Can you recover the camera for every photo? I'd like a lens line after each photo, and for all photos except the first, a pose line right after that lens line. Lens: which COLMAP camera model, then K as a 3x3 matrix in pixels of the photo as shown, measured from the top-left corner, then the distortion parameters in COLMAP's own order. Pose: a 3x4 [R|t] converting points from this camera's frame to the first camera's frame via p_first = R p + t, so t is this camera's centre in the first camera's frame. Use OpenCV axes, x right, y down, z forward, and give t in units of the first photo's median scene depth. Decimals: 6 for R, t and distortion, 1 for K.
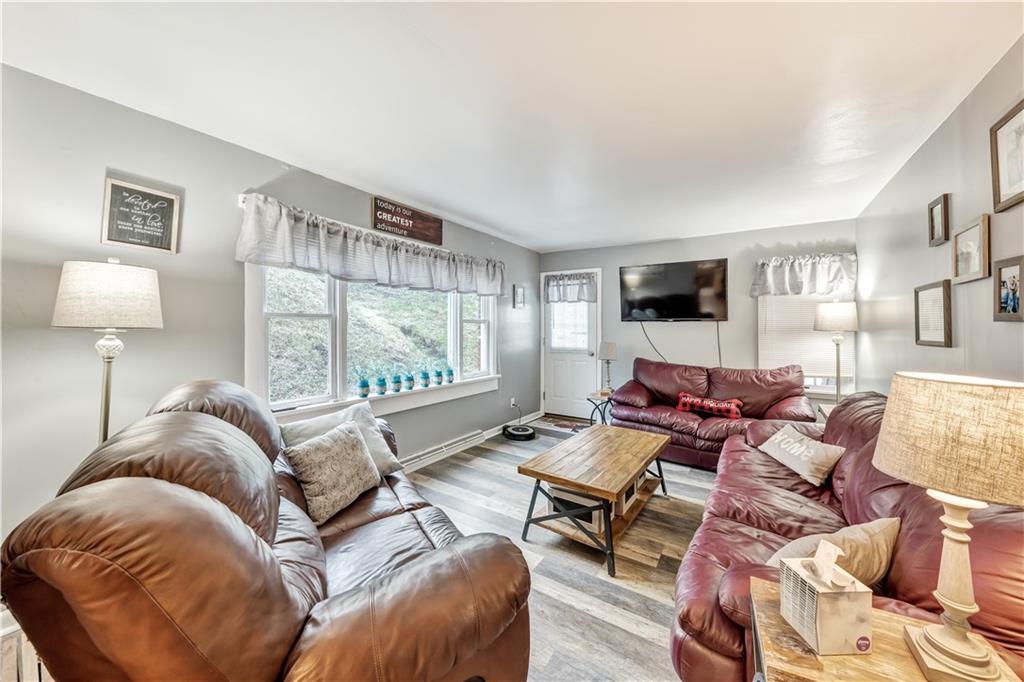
lens RADIAL K [[367.1, 0, 514.4], [0, 367.1, 332.7], [0, 0, 1]] dist [-0.000063, -0.000060]
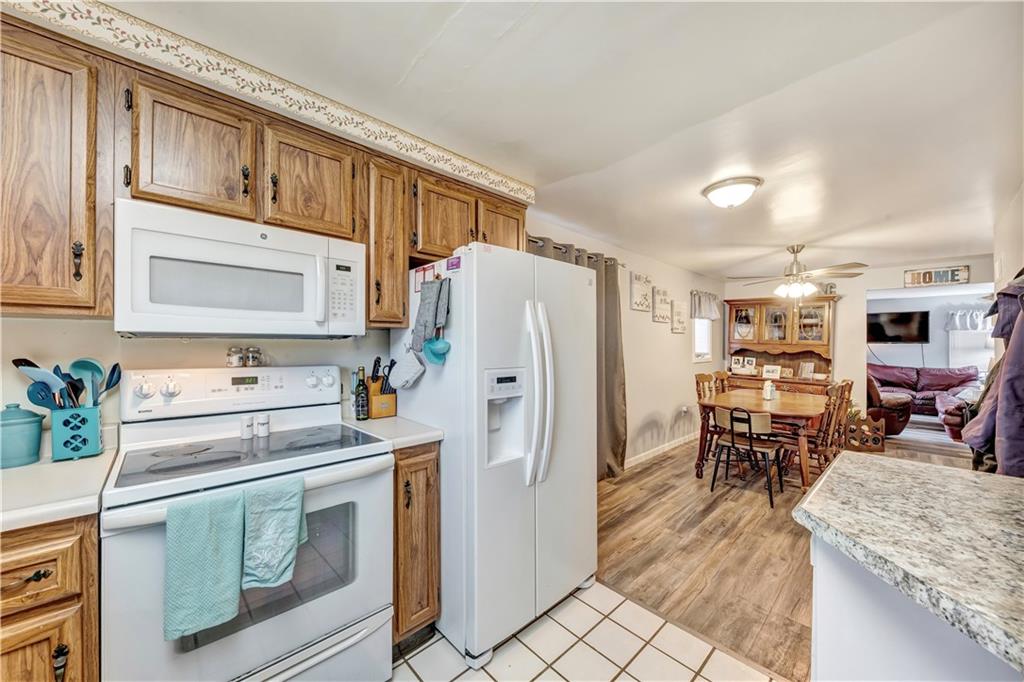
lens RADIAL K [[370.1, 0, 503.7], [0, 370.1, 344.3], [0, 0, 1]] dist [0.008859, -0.006216]
pose [[0.966724, 0.000349, -0.255821, -1.169574], [-0.001191, 0.999994, -0.003136, -0.018206], [0.255819, 0.003336, 0.966719, -1.567360]]
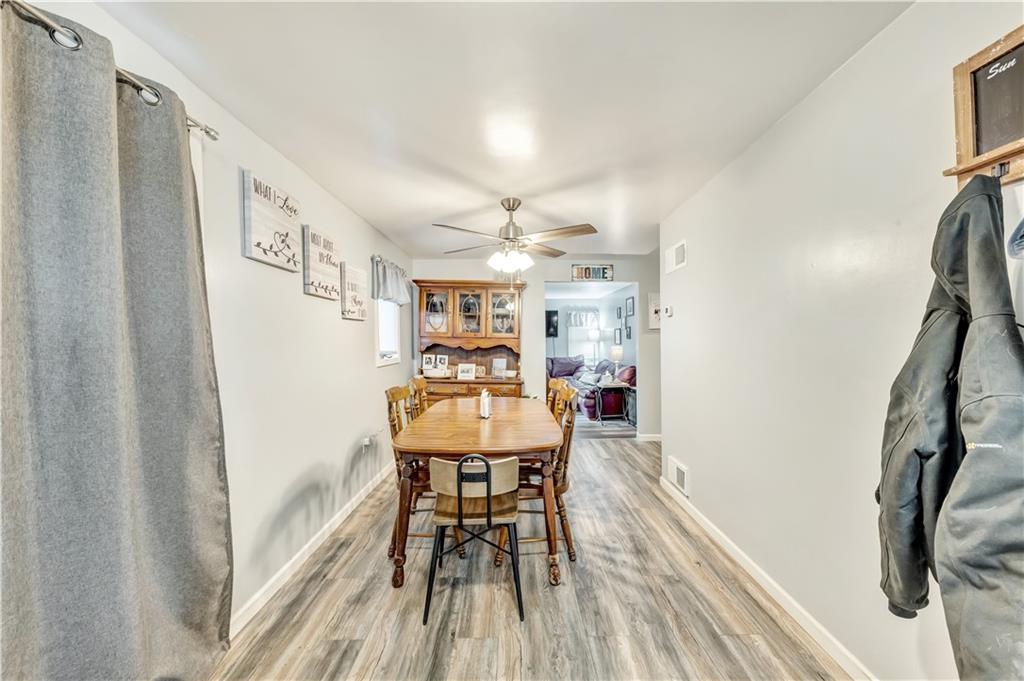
lens RADIAL K [[384.3, 0, 522.6], [0, 384.3, 346.0], [0, 0, 1]] dist [0.009560, -0.000289]
pose [[0.827265, -0.020497, 0.561438, -1.062703], [0.015659, 0.999787, 0.013427, -0.012074], [-0.561594, -0.002316, 0.827410, -0.969807]]
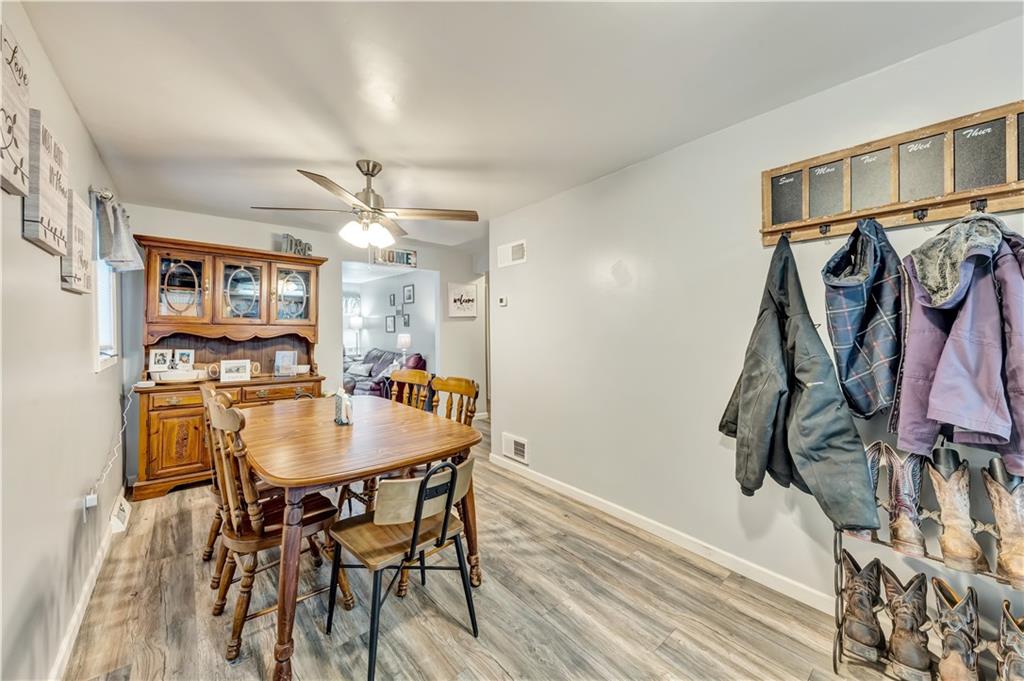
lens RADIAL K [[379.1, 0, 516.1], [0, 379.1, 326.2], [0, 0, 1]] dist [0.009673, -0.000162]
pose [[0.278940, -0.008870, 0.960268, -1.213715], [0.014901, 0.999877, 0.004907, -0.015967], [-0.960193, 0.012940, 0.279038, -0.715050]]
